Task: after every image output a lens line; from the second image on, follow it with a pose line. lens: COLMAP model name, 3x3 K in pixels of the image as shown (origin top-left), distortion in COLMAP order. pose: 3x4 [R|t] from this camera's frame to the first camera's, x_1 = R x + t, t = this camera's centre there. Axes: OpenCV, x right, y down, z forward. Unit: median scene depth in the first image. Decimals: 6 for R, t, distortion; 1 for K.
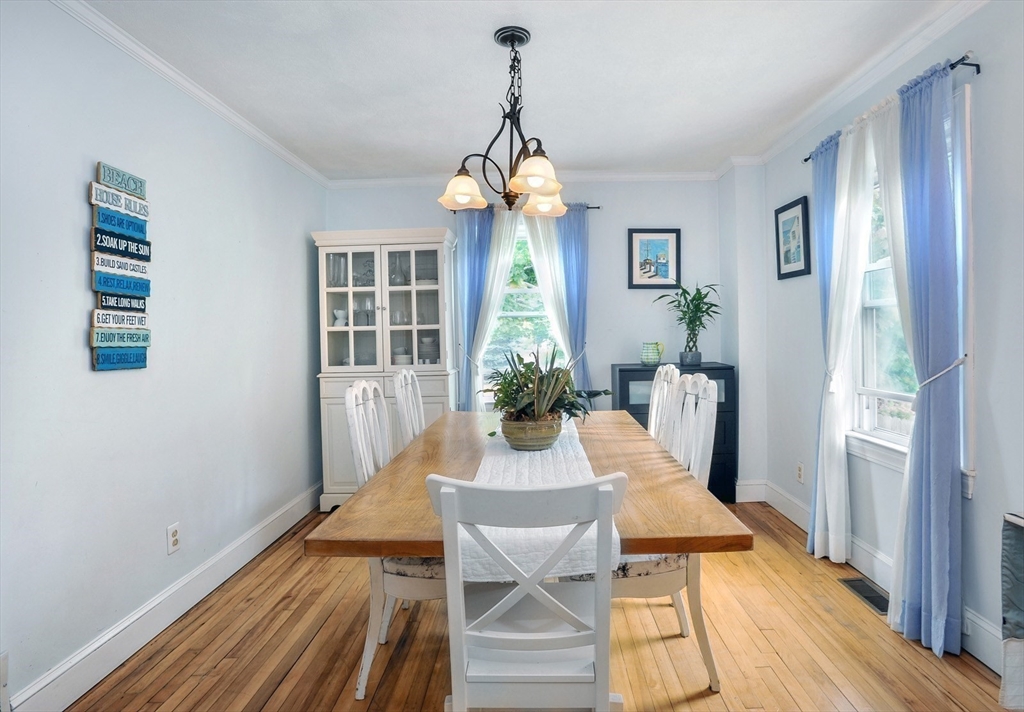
lens RADIAL K [[539.5, 0, 497.3], [0, 539.5, 348.4], [0, 0, 1]] dist [-0.034916, 0.021455]
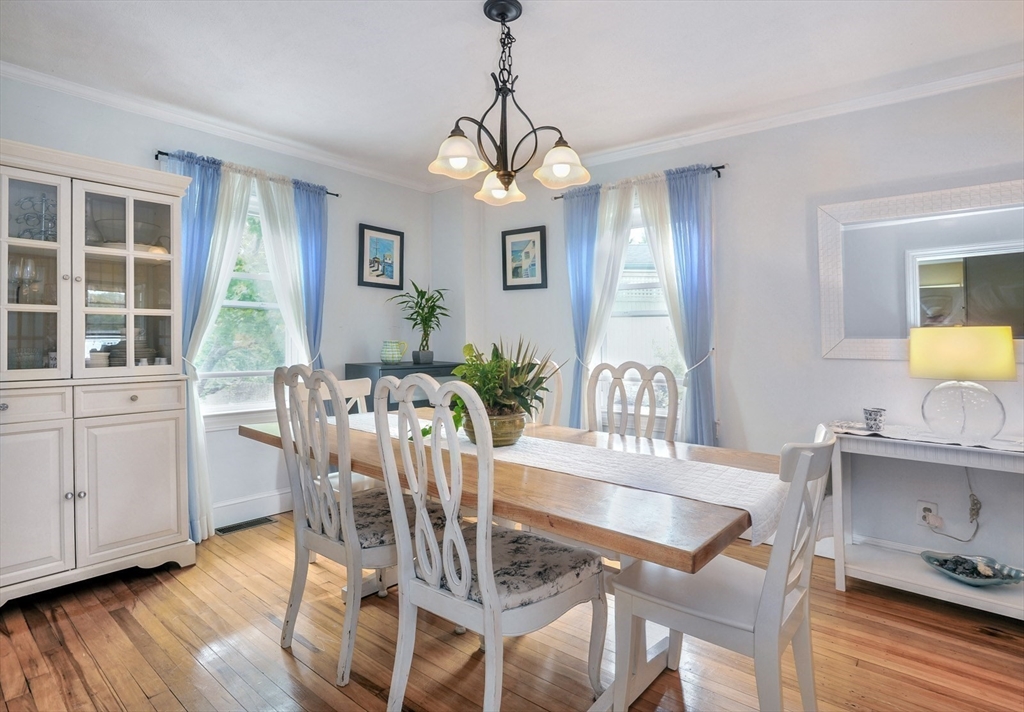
lens RADIAL K [[539.5, 0, 497.3], [0, 539.5, 348.4], [0, 0, 1]] dist [-0.034916, 0.021455]
pose [[0.644593, 0.009528, 0.764466, -0.368292], [0.001801, 0.999901, -0.013981, 0.017724], [-0.764524, 0.010388, 0.644512, 0.210067]]
